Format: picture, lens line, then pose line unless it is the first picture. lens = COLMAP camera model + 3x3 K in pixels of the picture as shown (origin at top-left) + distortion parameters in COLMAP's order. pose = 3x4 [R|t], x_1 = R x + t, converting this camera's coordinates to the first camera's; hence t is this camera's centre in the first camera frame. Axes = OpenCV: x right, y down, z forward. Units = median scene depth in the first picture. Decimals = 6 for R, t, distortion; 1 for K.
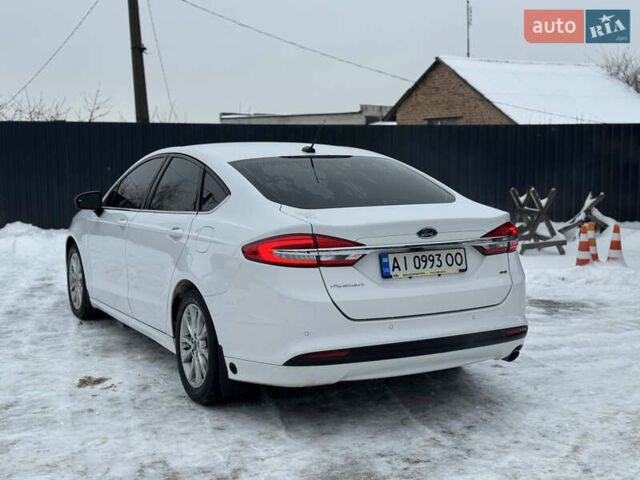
lens RADIAL K [[872.9, 0, 326.2], [0, 872.9, 238.2], [0, 0, 1]] dist [0.111478, 0.000000]
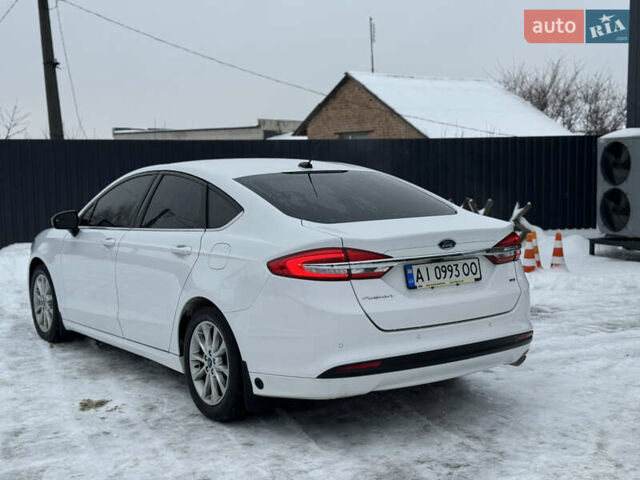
lens RADIAL K [[872.9, 0, 321.8], [0, 872.9, 237.5], [0, 0, 1]] dist [0.111478, 0.000000]
pose [[0.992770, -0.023876, 0.117631, -0.099809], [0.025820, 0.999554, -0.015034, -0.001325], [-0.117220, 0.017963, 0.992944, -0.006531]]
